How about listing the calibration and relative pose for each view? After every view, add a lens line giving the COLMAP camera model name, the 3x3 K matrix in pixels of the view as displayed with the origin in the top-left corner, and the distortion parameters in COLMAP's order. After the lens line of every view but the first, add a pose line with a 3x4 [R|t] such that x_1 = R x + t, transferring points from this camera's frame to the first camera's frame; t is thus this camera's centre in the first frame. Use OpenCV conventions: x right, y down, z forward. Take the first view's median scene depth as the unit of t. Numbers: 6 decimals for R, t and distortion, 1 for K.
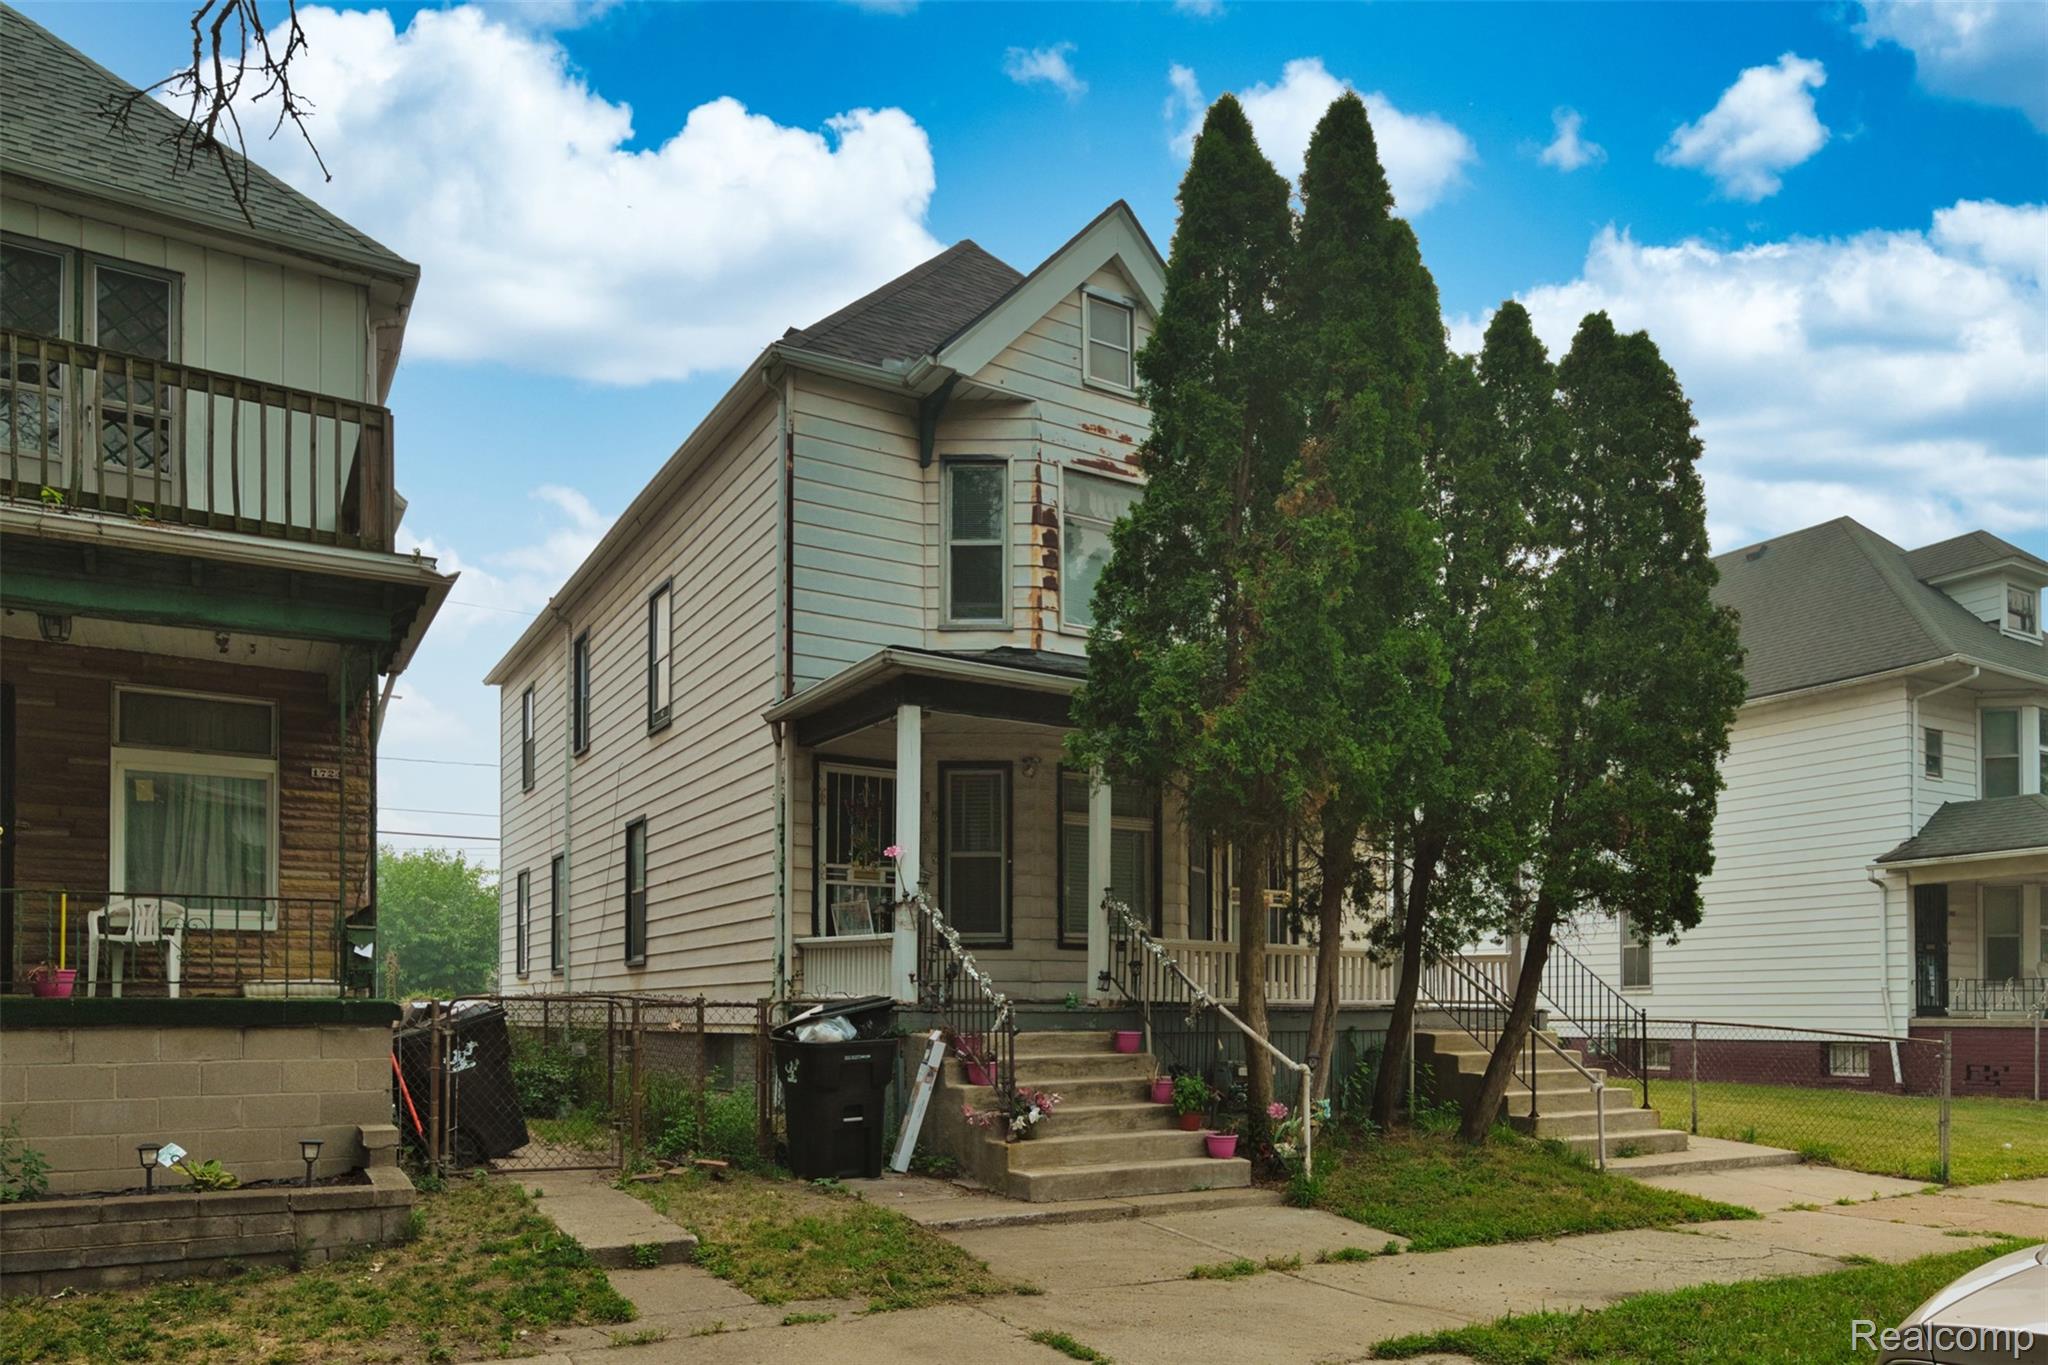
lens RADIAL K [[1333.0, 0, 1024.0], [0, 1333.0, 682.5], [0, 0, 1]] dist [0.000662, 0.000344]
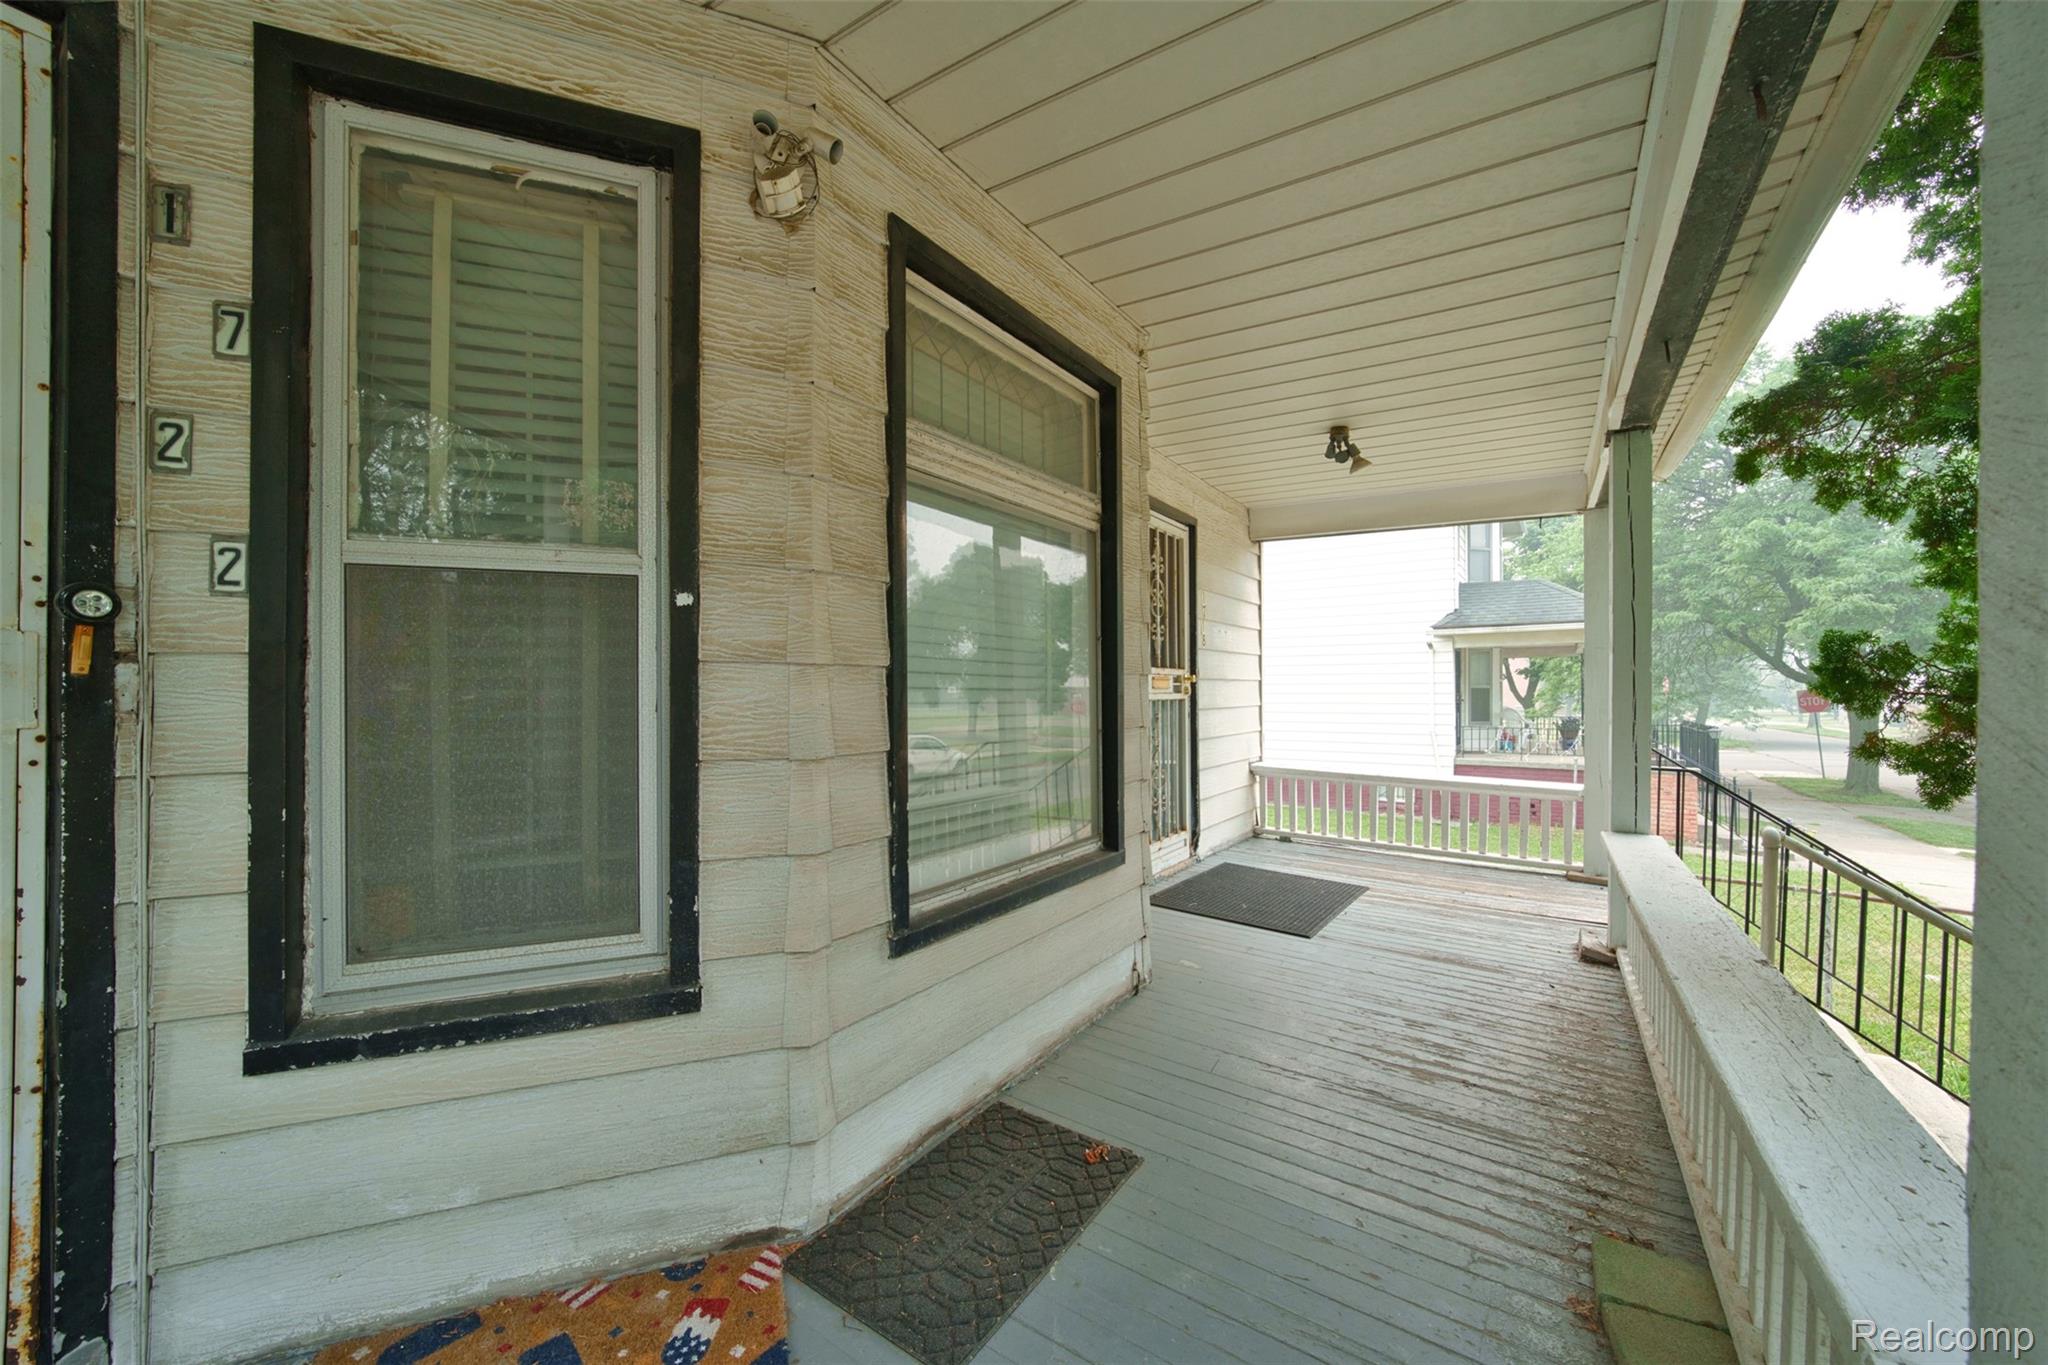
lens RADIAL K [[813.1, 0, 1024.0], [0, 813.1, 682.5], [0, 0, 1]] dist [-0.001450, -0.000080]
pose [[0.900821, 0.004456, 0.434168, -0.018053], [-0.106845, 0.971474, 0.211715, 0.112061], [-0.420839, -0.237106, 0.875600, 0.845893]]
